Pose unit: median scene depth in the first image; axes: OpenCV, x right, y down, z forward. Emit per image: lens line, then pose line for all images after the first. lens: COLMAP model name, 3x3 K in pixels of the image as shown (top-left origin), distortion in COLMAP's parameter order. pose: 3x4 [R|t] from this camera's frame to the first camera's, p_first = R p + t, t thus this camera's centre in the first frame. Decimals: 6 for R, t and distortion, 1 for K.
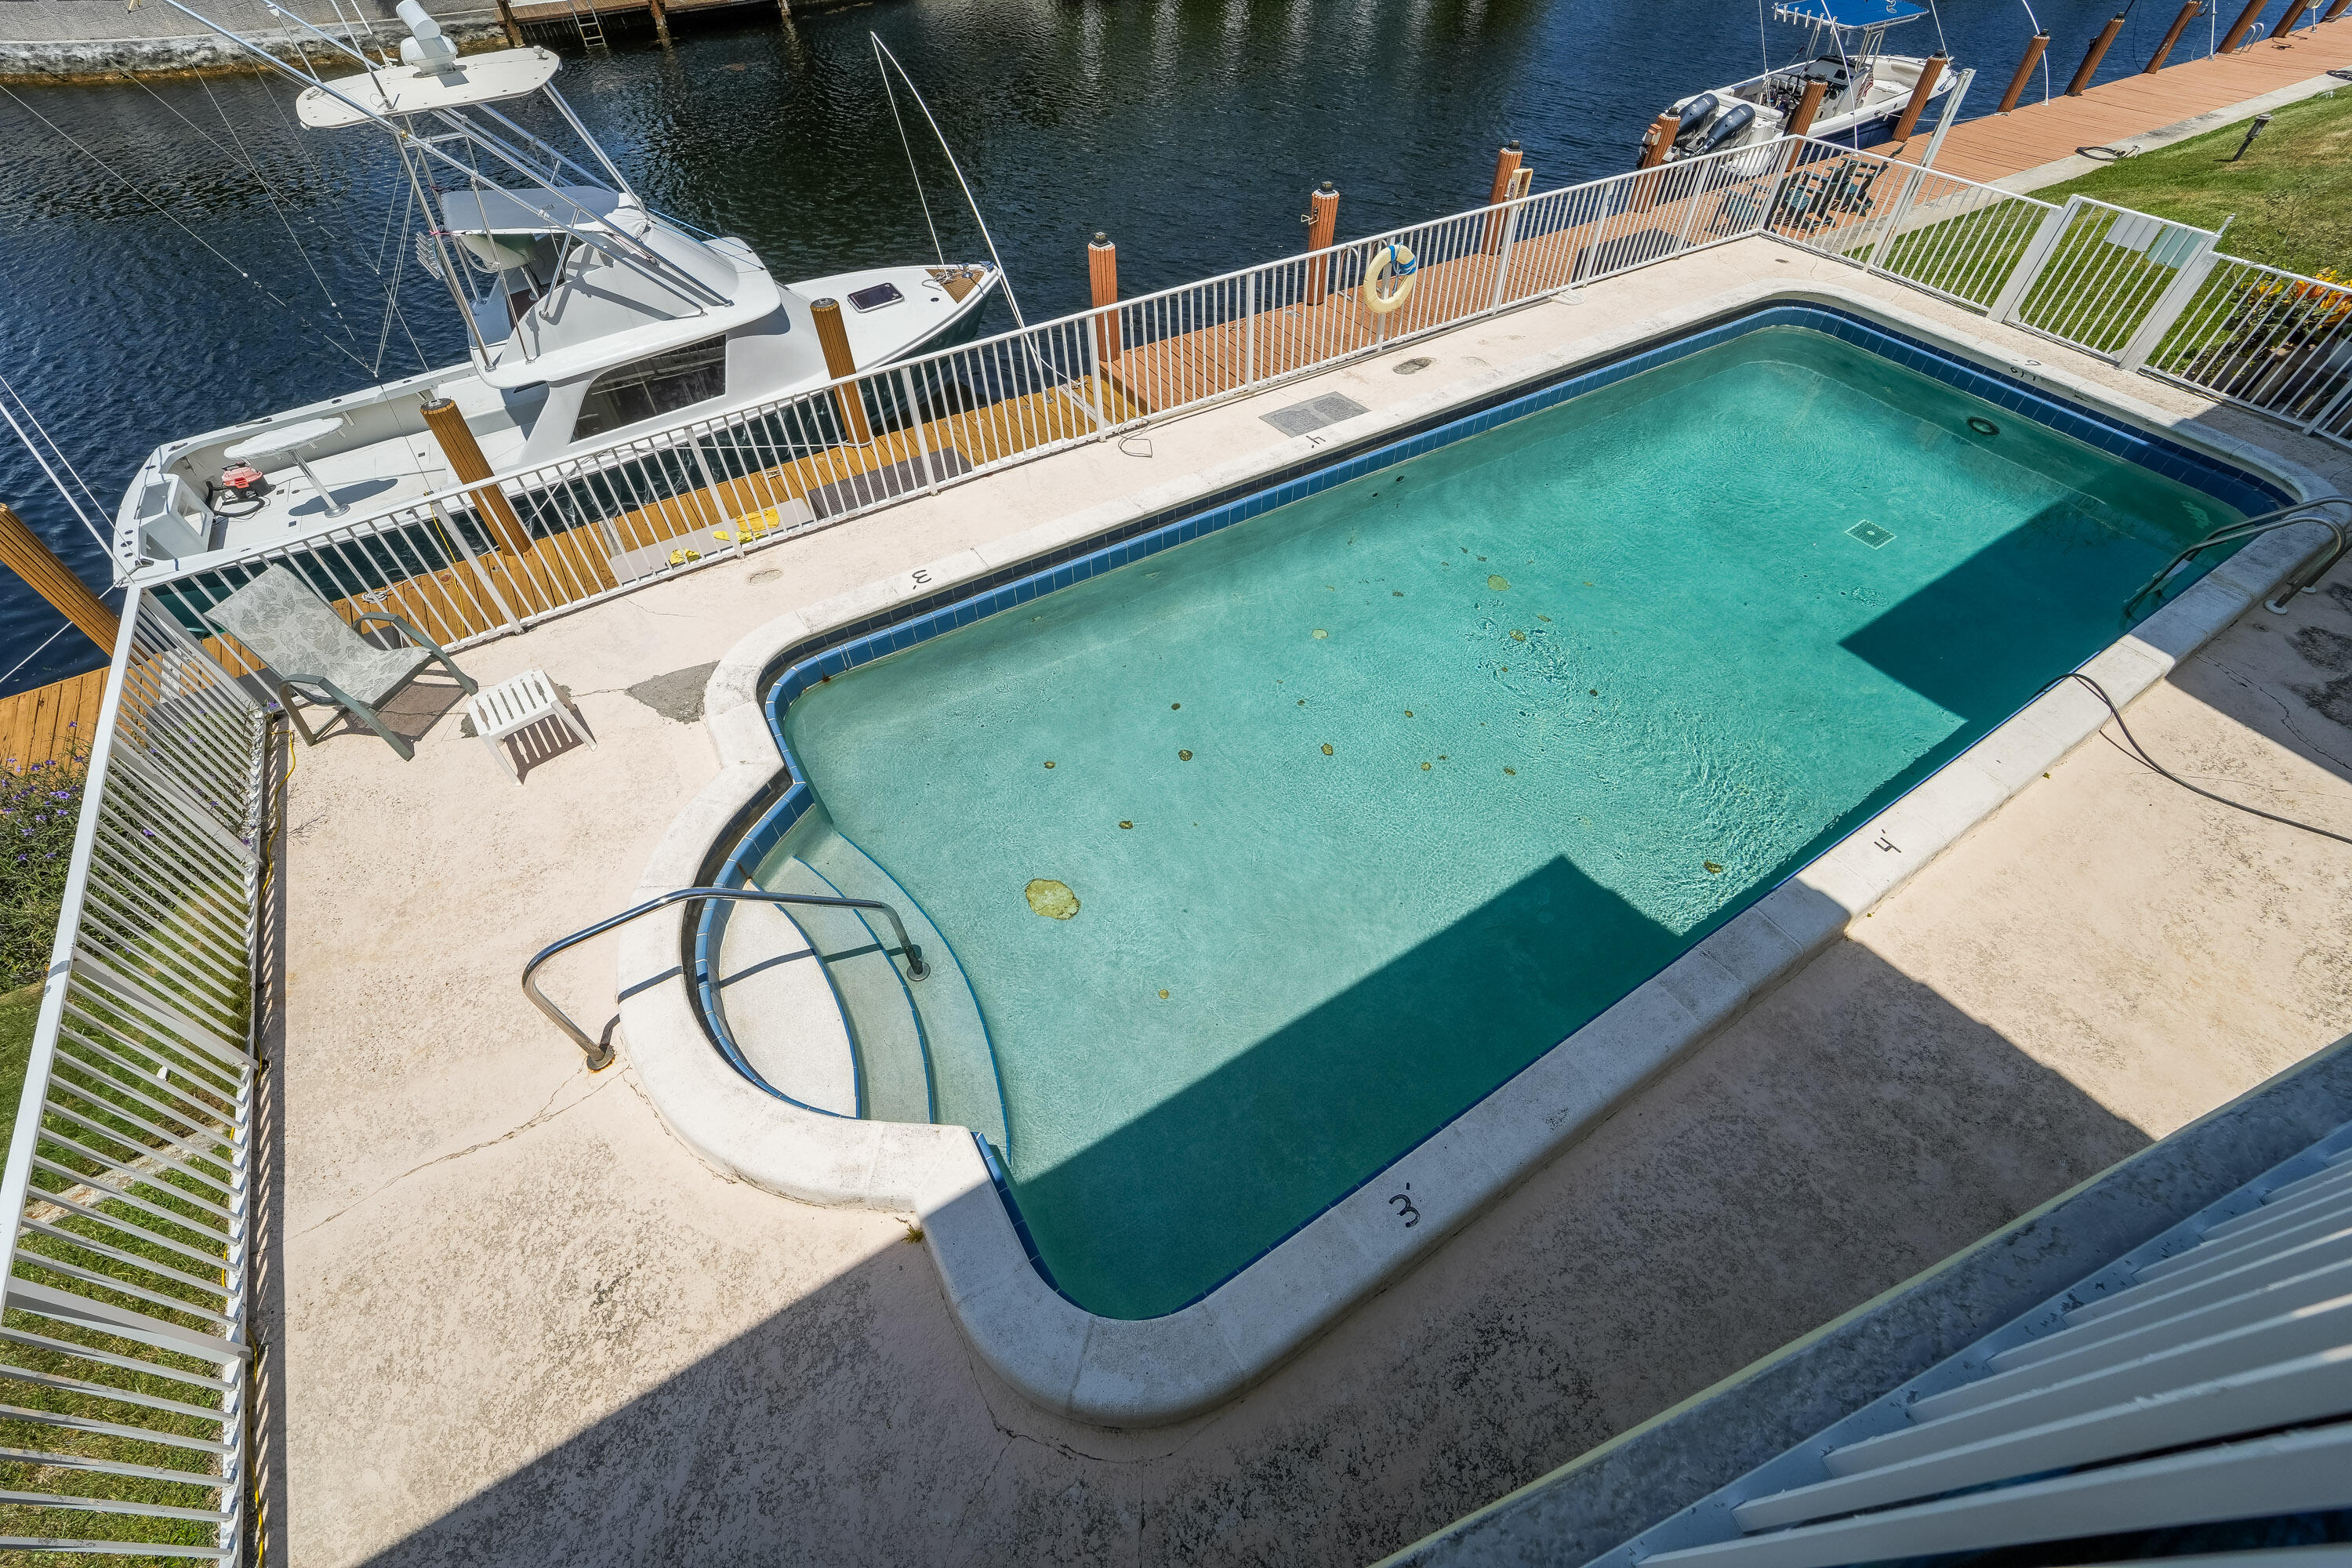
lens RADIAL K [[952.5, 0, 1173.2], [0, 952.5, 776.7], [0, 0, 1]] dist [-0.020030, 0.000175]
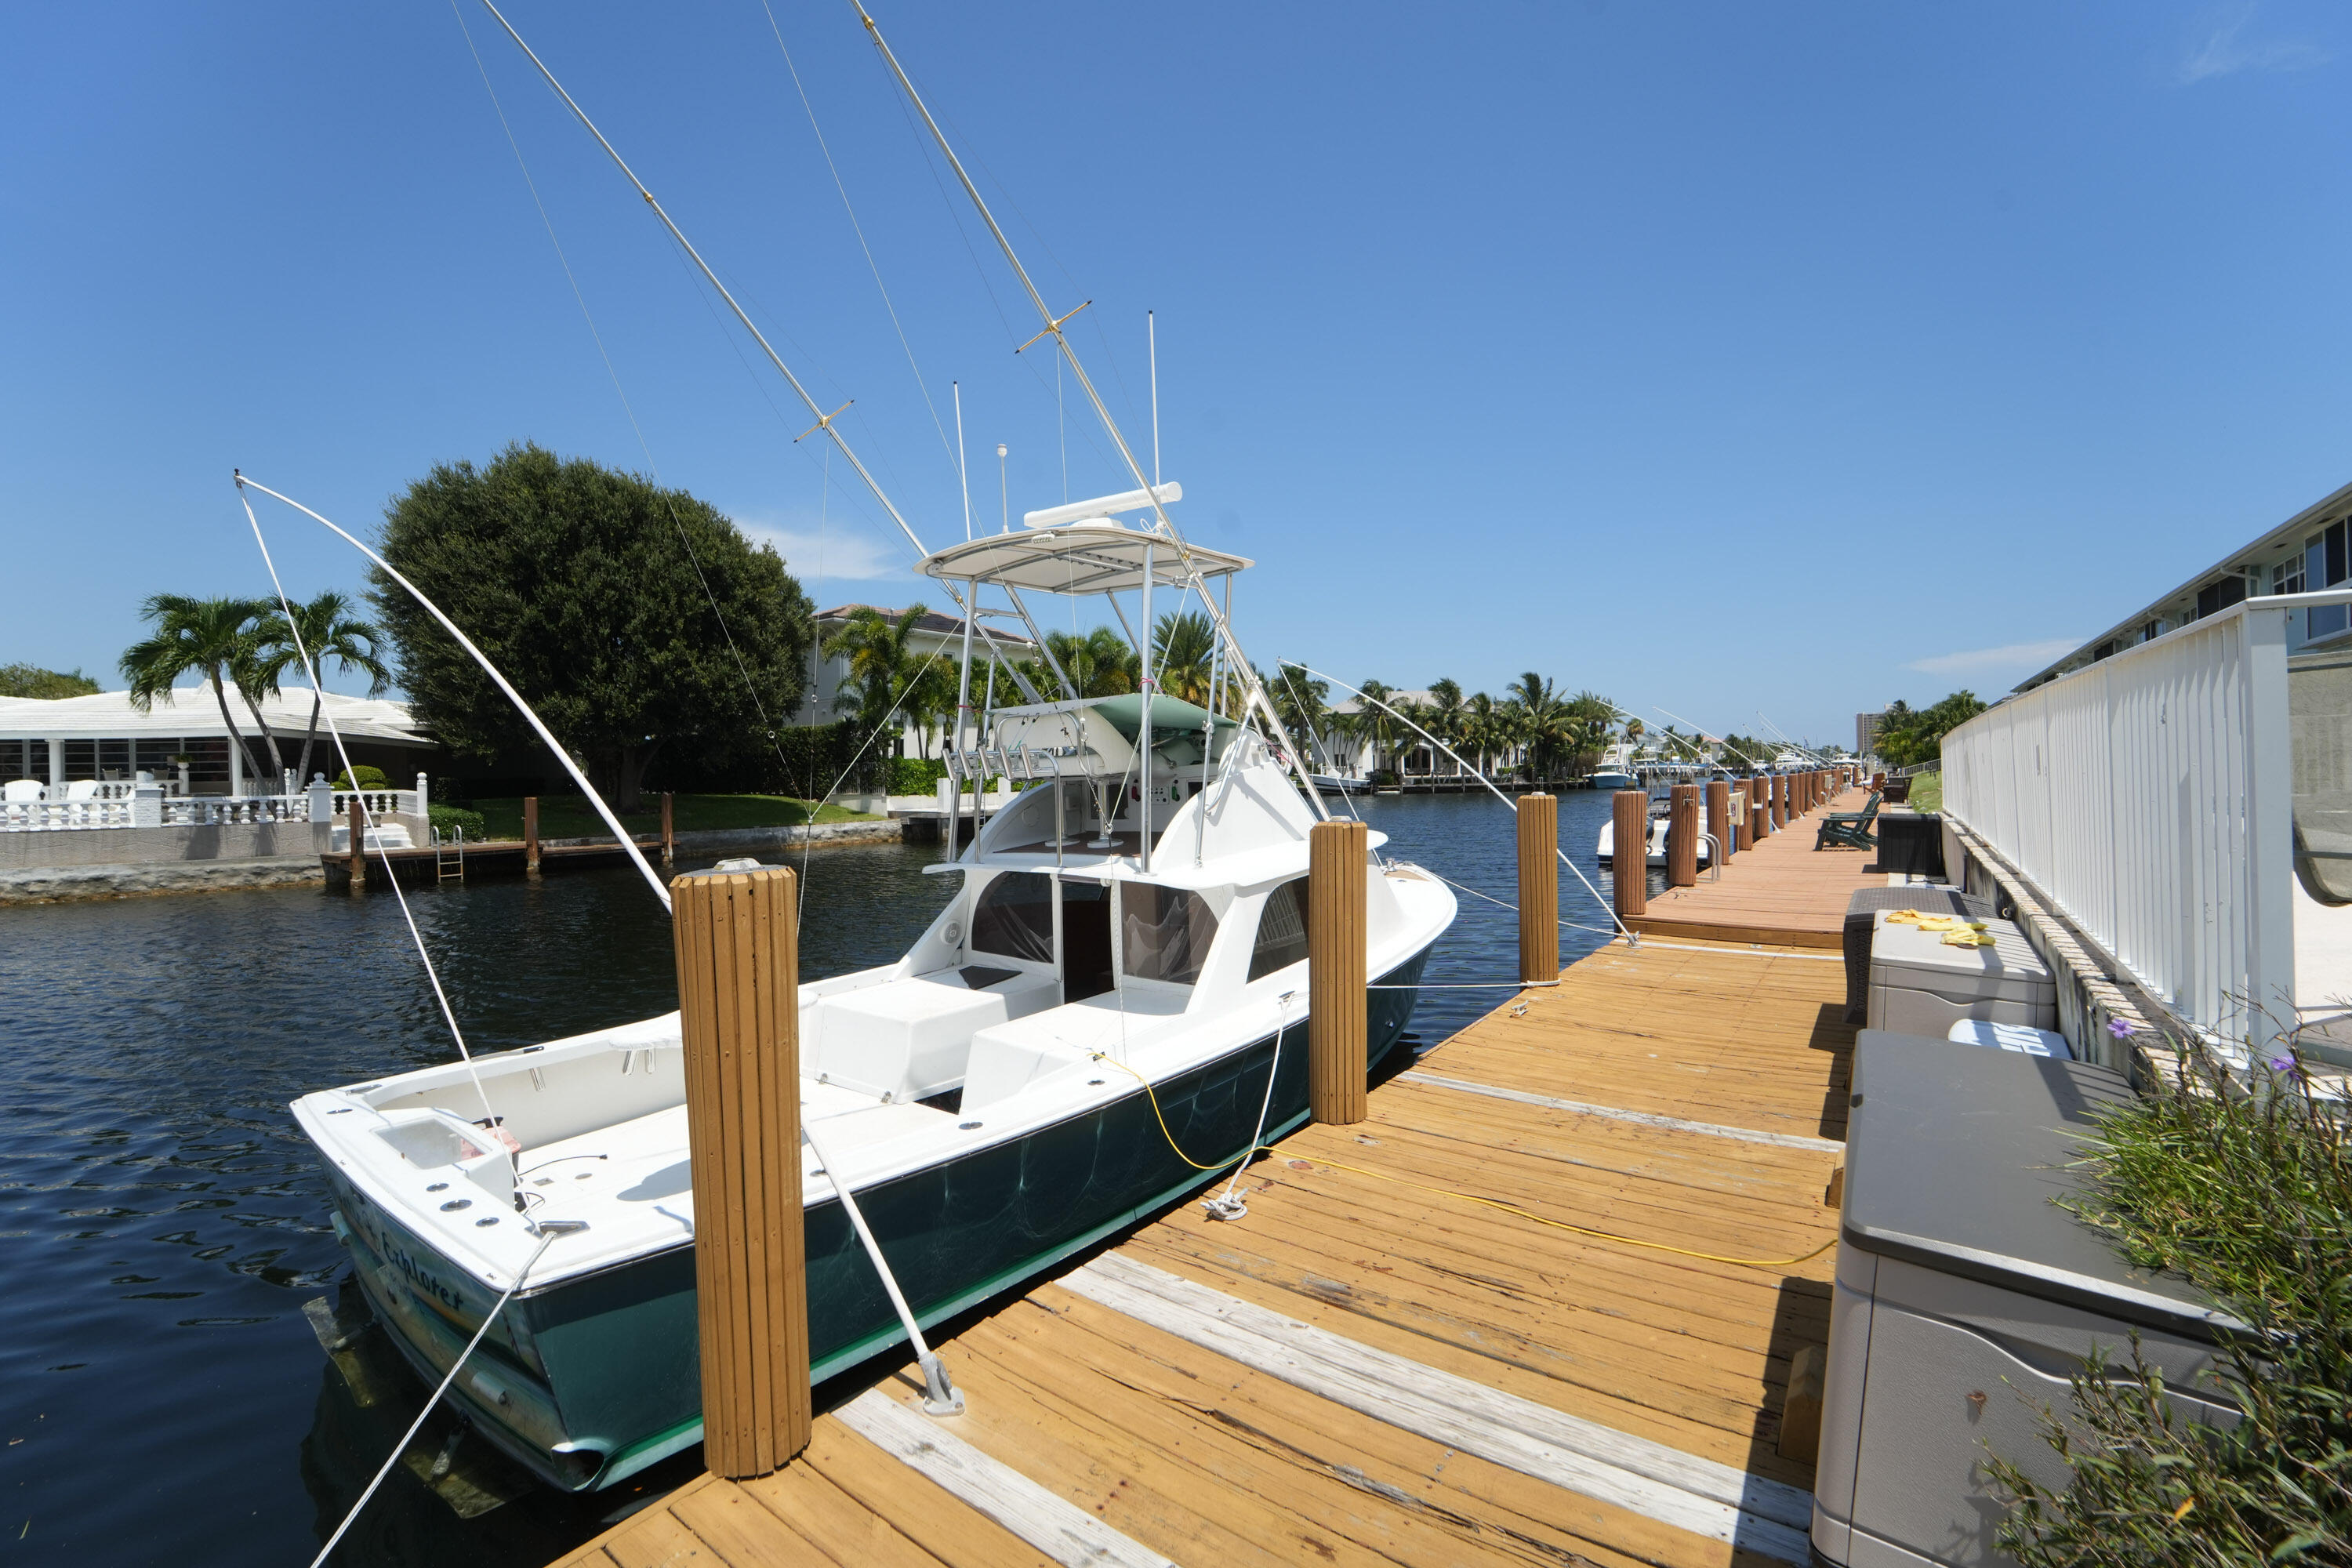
lens RADIAL K [[1016.9, 0, 1186.7], [0, 1016.9, 750.5], [0, 0, 1]] dist [-0.016977, -0.000213]
pose [[0.928679, -0.004326, 0.370860, -0.969073], [0.286073, 0.644754, -0.708840, 0.005941], [-0.236047, 0.764378, 0.600007, 0.523933]]
